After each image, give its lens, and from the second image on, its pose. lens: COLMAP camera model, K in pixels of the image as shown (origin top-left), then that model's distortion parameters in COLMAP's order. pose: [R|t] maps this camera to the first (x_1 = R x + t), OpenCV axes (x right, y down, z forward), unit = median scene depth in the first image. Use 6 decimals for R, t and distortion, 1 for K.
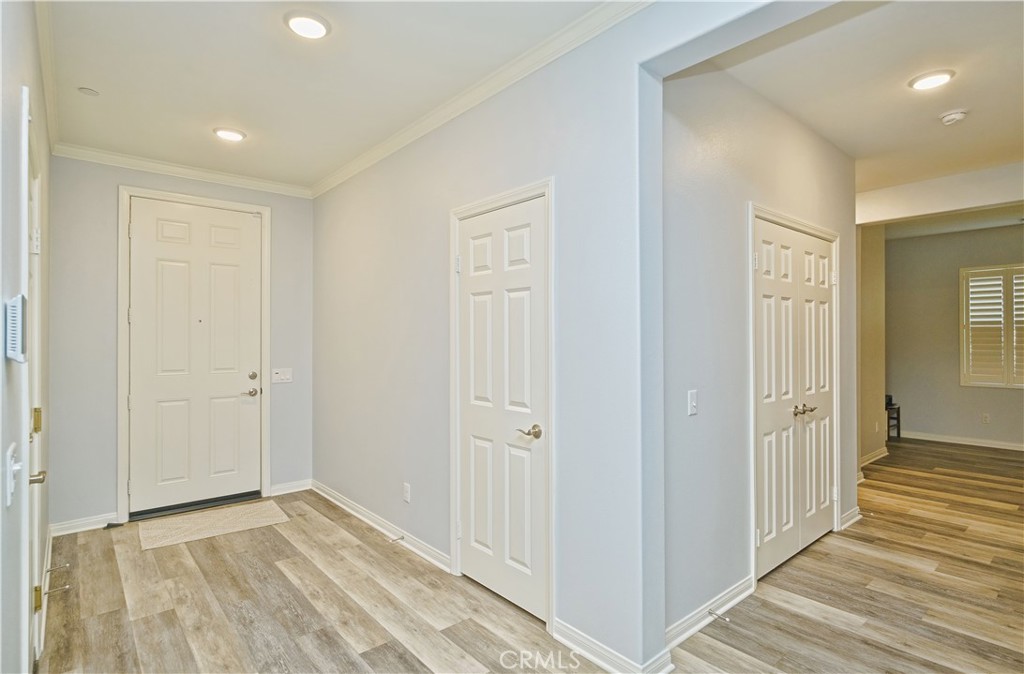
lens RADIAL K [[520.1, 0, 508.0], [0, 520.1, 335.2], [0, 0, 1]] dist [0.004060, 0.001429]
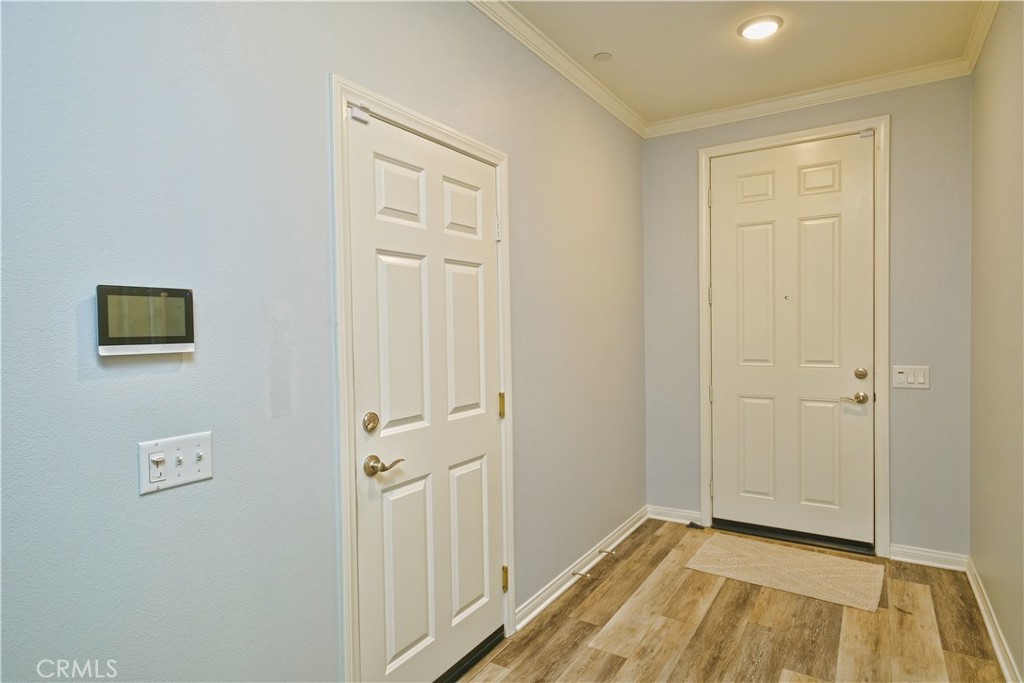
lens RADIAL K [[574.2, 0, 482.2], [0, 574.2, 339.5], [0, 0, 1]] dist [0.002421, 0.000186]
pose [[0.314849, 0.018180, -0.948968, 0.080290], [0.019829, 0.999472, 0.025726, 0.004406], [0.948935, -0.026917, 0.314322, 0.352531]]
